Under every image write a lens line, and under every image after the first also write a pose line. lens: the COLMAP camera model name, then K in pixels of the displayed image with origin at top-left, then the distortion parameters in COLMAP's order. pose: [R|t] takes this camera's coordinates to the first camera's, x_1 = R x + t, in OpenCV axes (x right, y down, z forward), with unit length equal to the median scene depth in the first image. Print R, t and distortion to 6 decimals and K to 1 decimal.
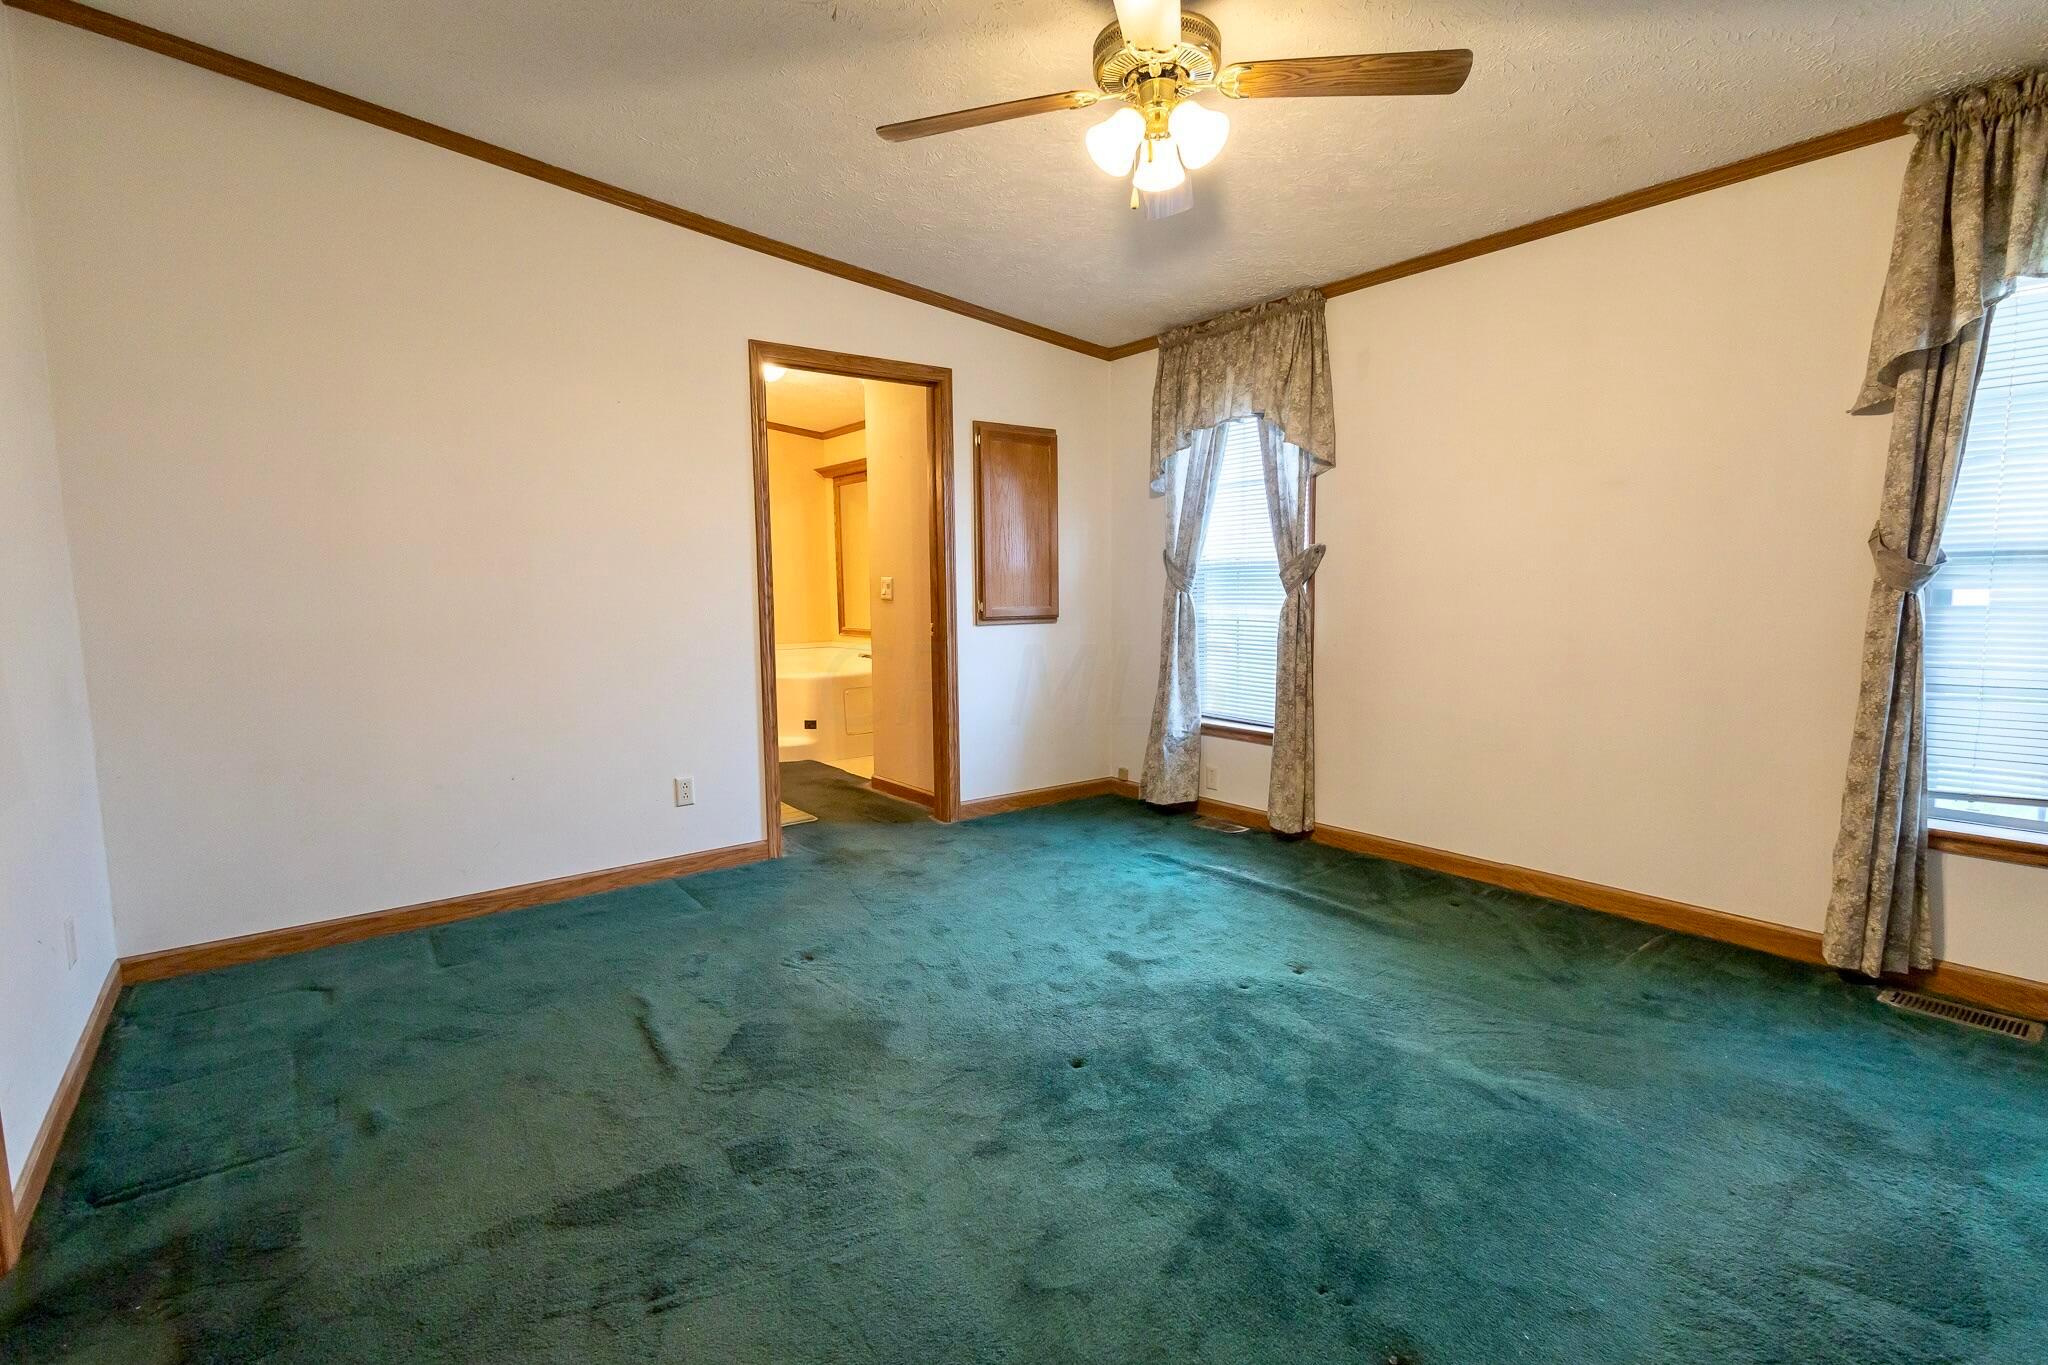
lens RADIAL K [[951.1, 0, 1020.0], [0, 951.1, 683.6], [0, 0, 1]] dist [0.013500, -0.004123]
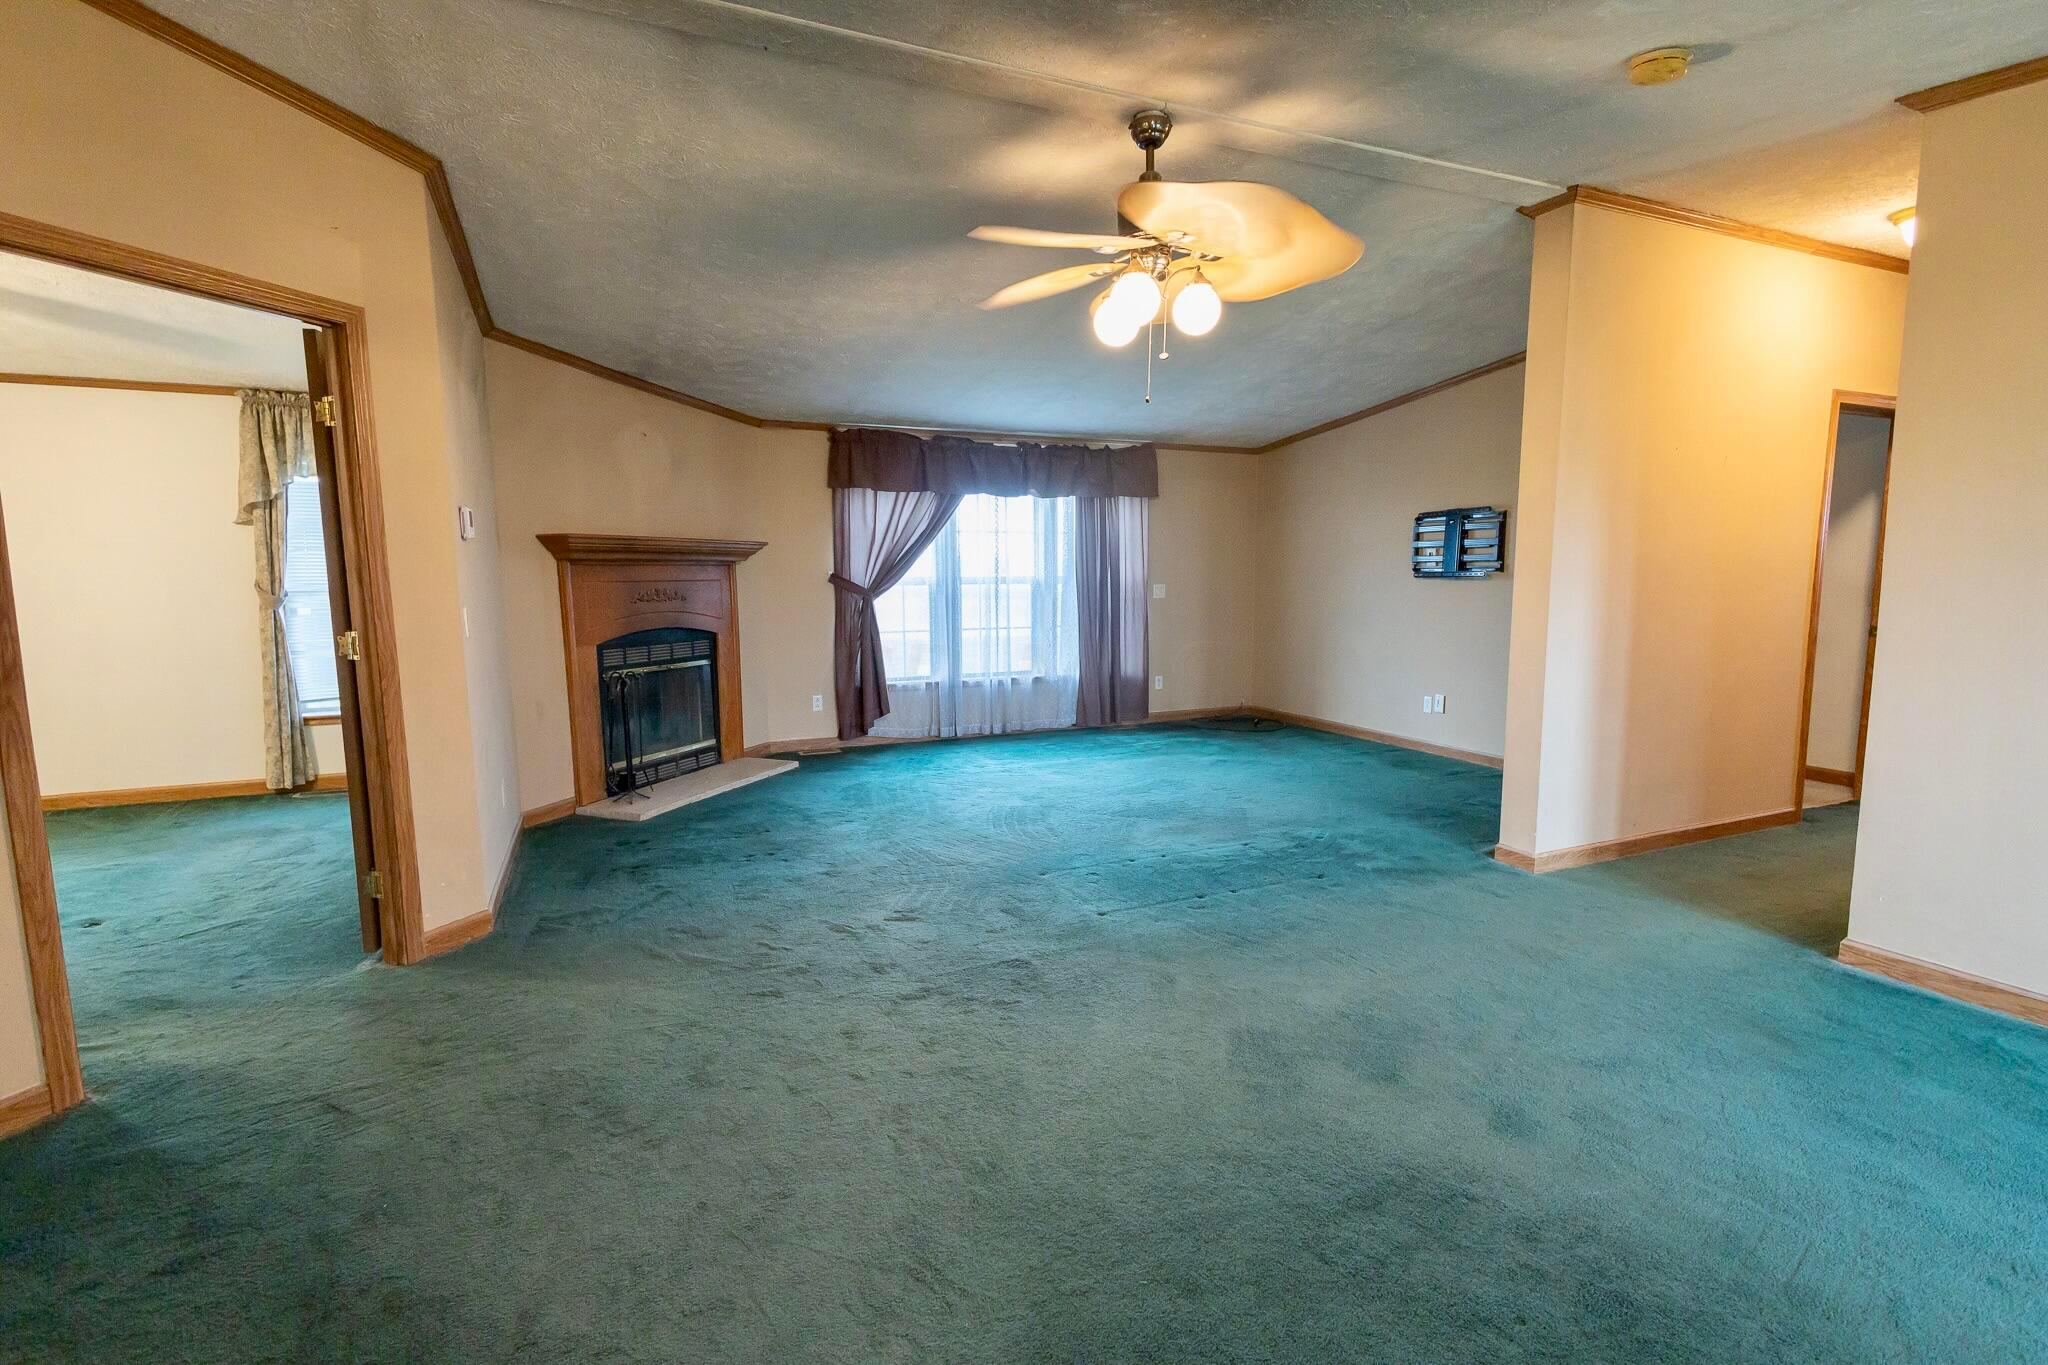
lens RADIAL K [[944.4, 0, 1021.3], [0, 944.4, 683.6], [0, 0, 1]] dist [0.012093, -0.004020]
pose [[0.228104, -0.100632, 0.968422, -0.699852], [0.103150, 0.991544, 0.078738, 0.066914], [-0.968157, 0.081932, 0.236556, -1.002770]]
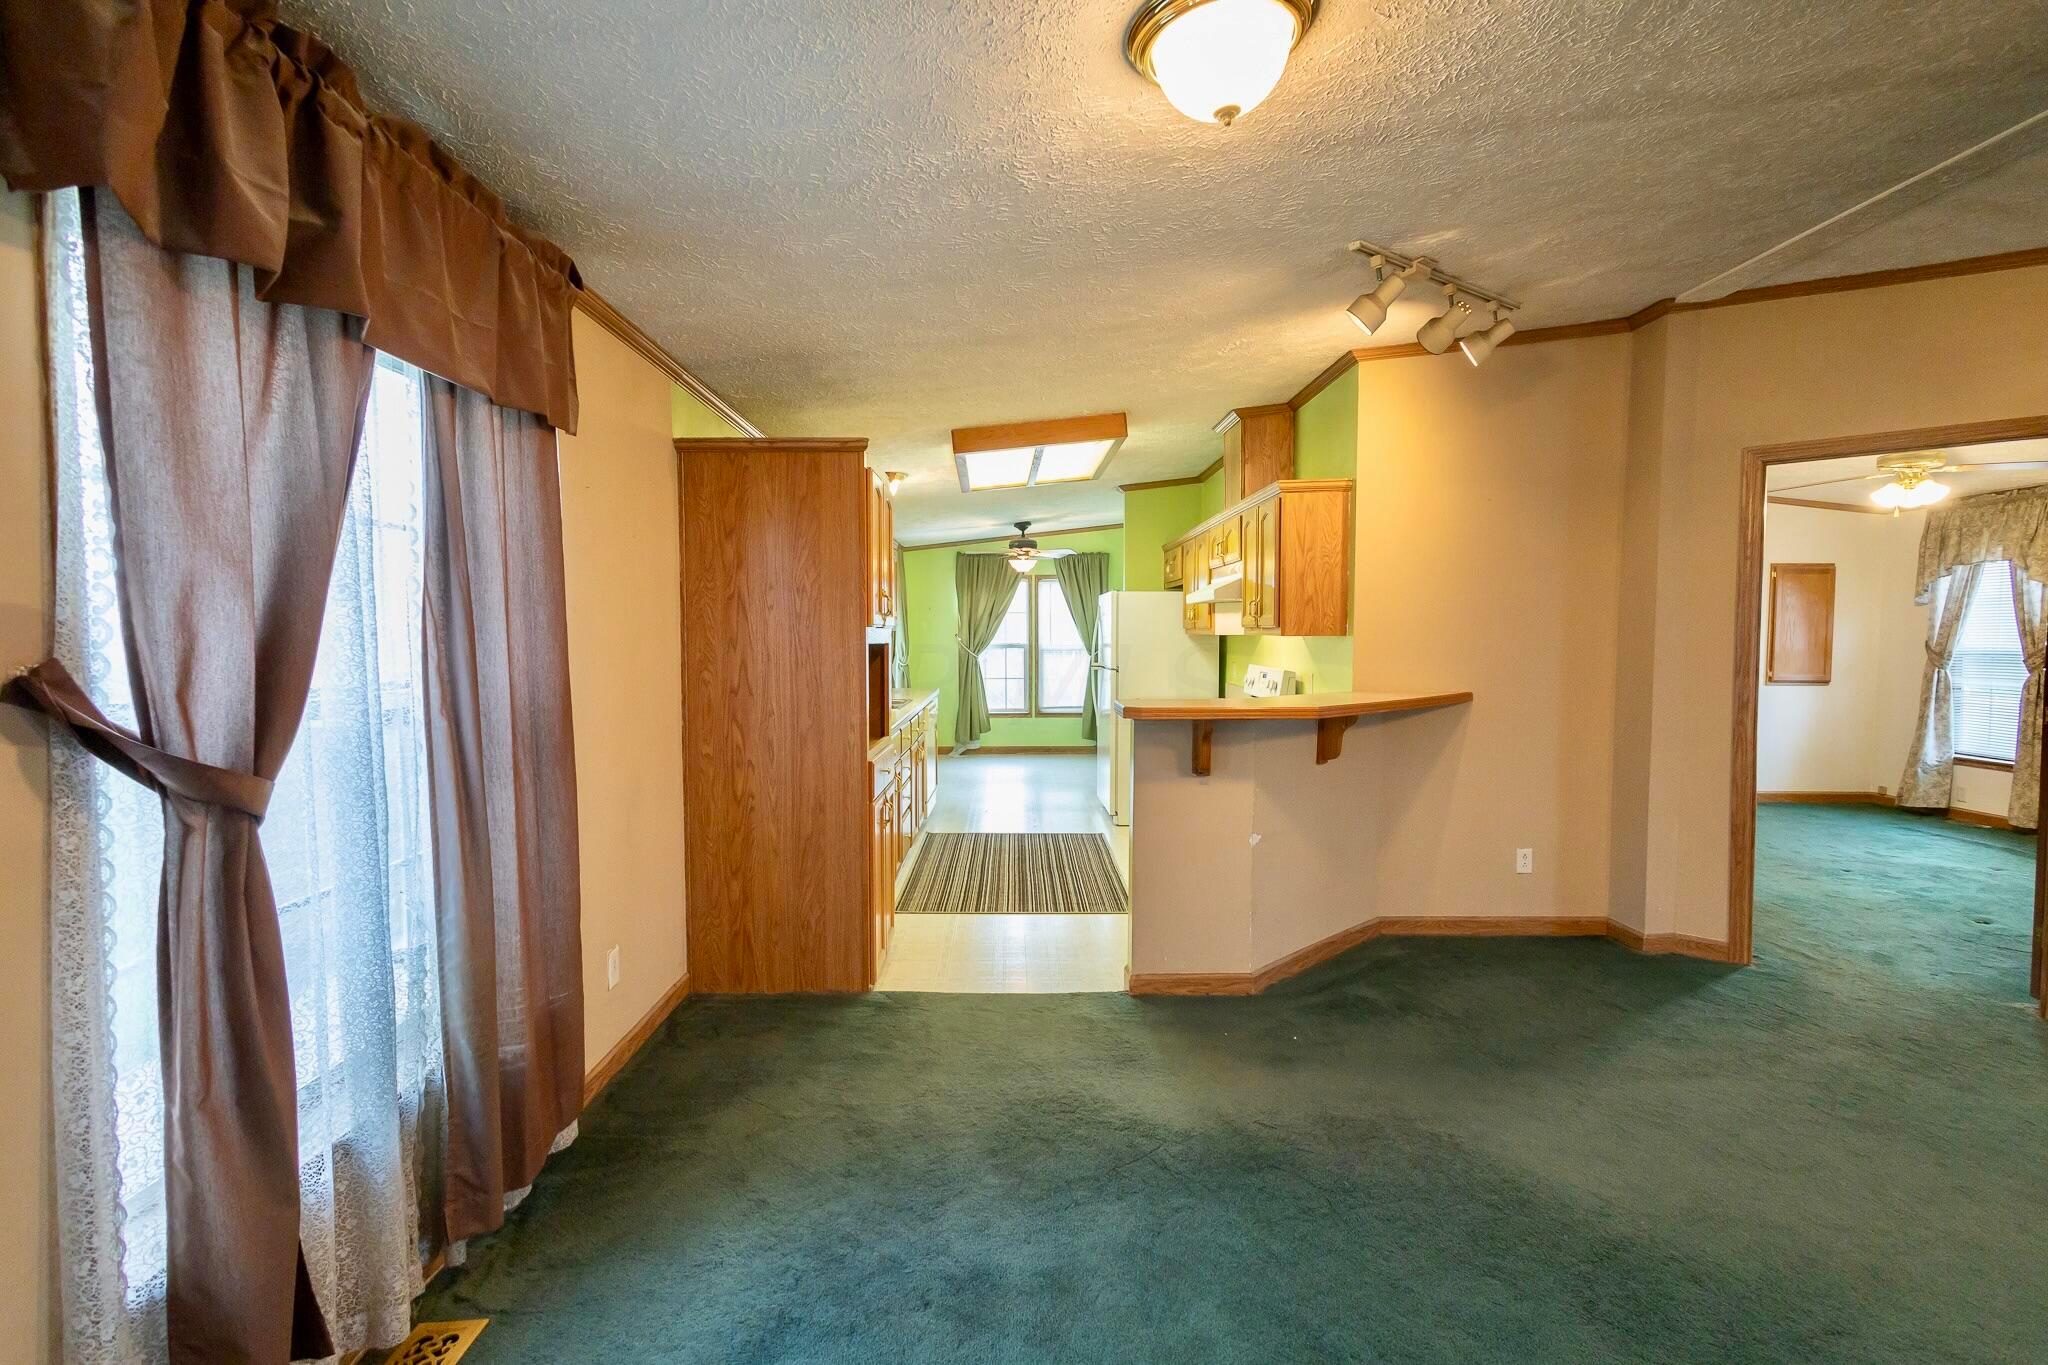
lens RADIAL K [[951.1, 0, 1020.0], [0, 951.1, 683.6], [0, 0, 1]] dist [0.013500, -0.004123]
pose [[0.803664, 0.042910, -0.593534, -0.158899], [-0.071615, 0.997122, -0.024881, 0.111690], [0.590758, 0.062502, 0.804424, -1.746449]]
